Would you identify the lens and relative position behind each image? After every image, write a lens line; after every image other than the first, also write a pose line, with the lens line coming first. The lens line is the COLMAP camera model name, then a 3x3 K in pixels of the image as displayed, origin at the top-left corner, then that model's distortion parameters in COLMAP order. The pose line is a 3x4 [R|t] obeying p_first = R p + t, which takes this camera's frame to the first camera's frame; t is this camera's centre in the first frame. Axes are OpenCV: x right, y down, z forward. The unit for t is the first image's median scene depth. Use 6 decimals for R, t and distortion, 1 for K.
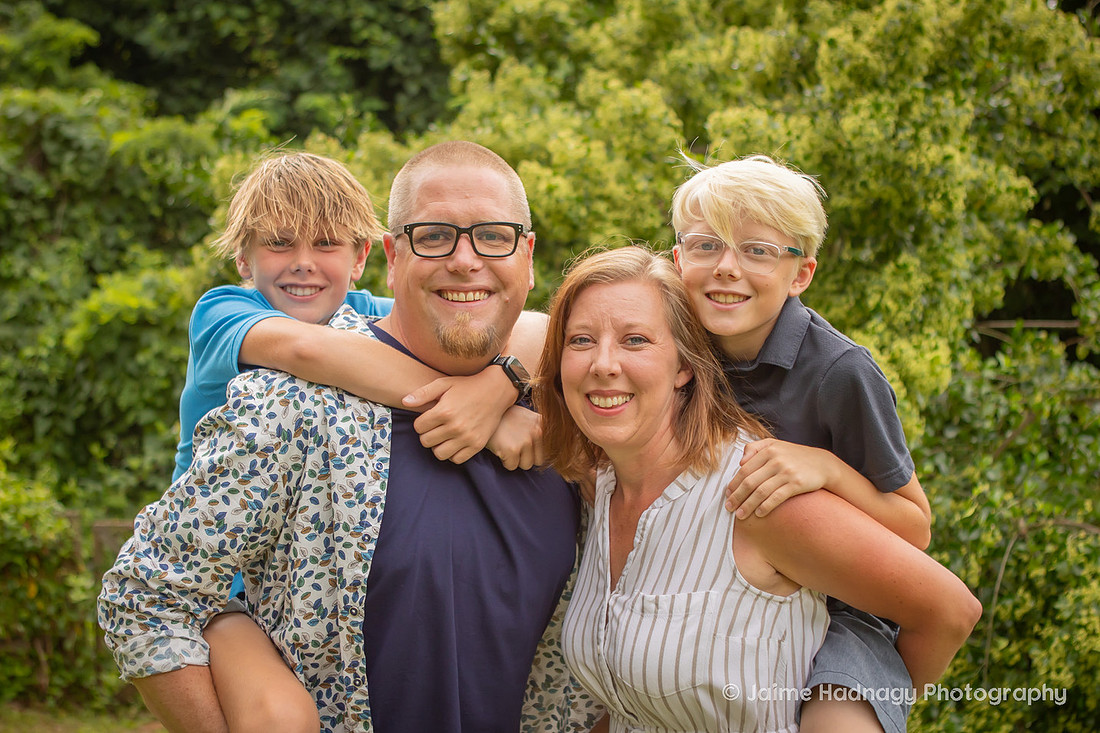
lens RADIAL K [[1555.0, 0, 551.6], [0, 1555.0, 451.1], [0, 0, 1]] dist [-0.133877, 0.179884]
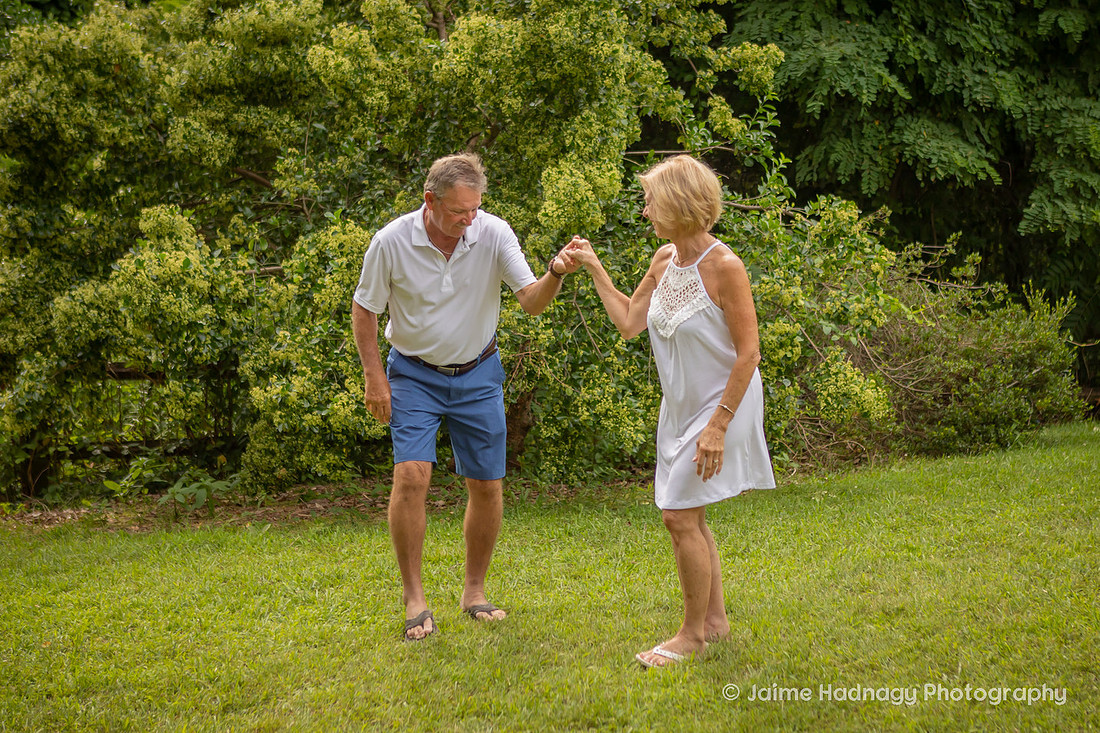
lens RADIAL K [[1946.5, 0, 644.2], [0, 1946.5, 291.0], [0, 0, 1]] dist [0.017263, -0.007199]
pose [[0.946089, -0.040794, 0.321328, -0.315298], [0.043947, 0.999031, -0.002561, 0.056001], [-0.320912, 0.016544, 0.946965, -0.779824]]
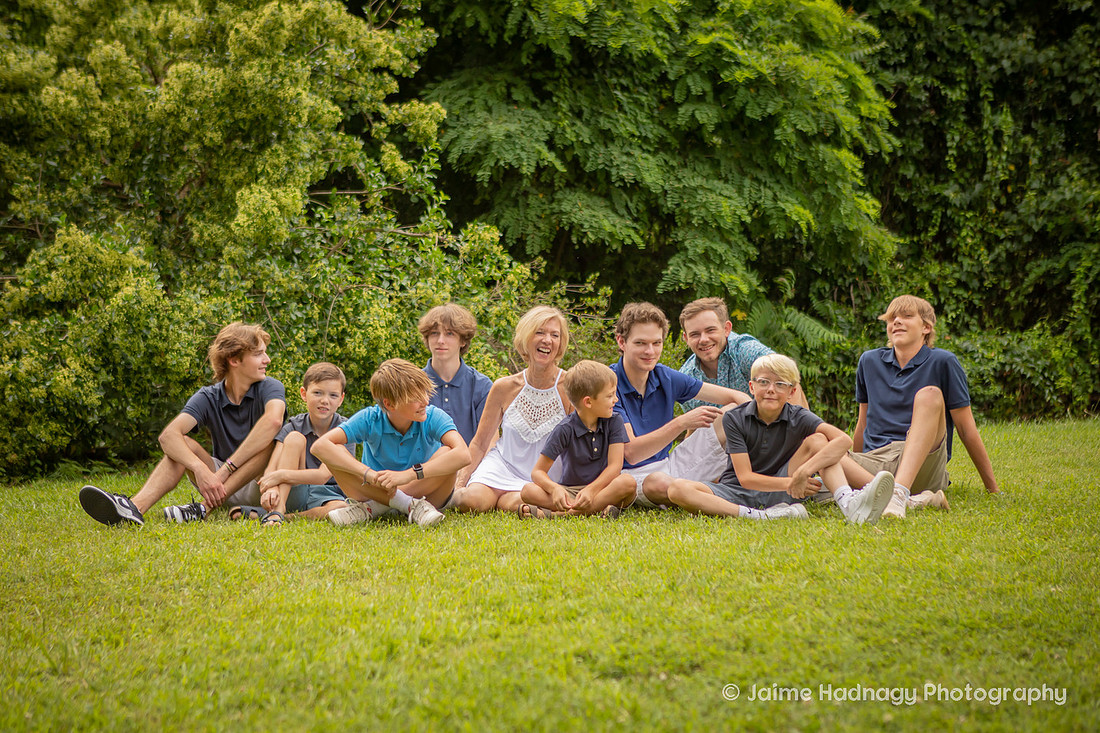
lens RADIAL K [[1808.8, 0, 515.6], [0, 1808.8, 365.7], [0, 0, 1]] dist [0.066621, -0.009656]
pose [[0.918874, -0.016544, 0.394204, -0.337038], [0.030083, 0.999150, -0.028190, 0.190277], [-0.393403, 0.037762, 0.918590, -1.013646]]
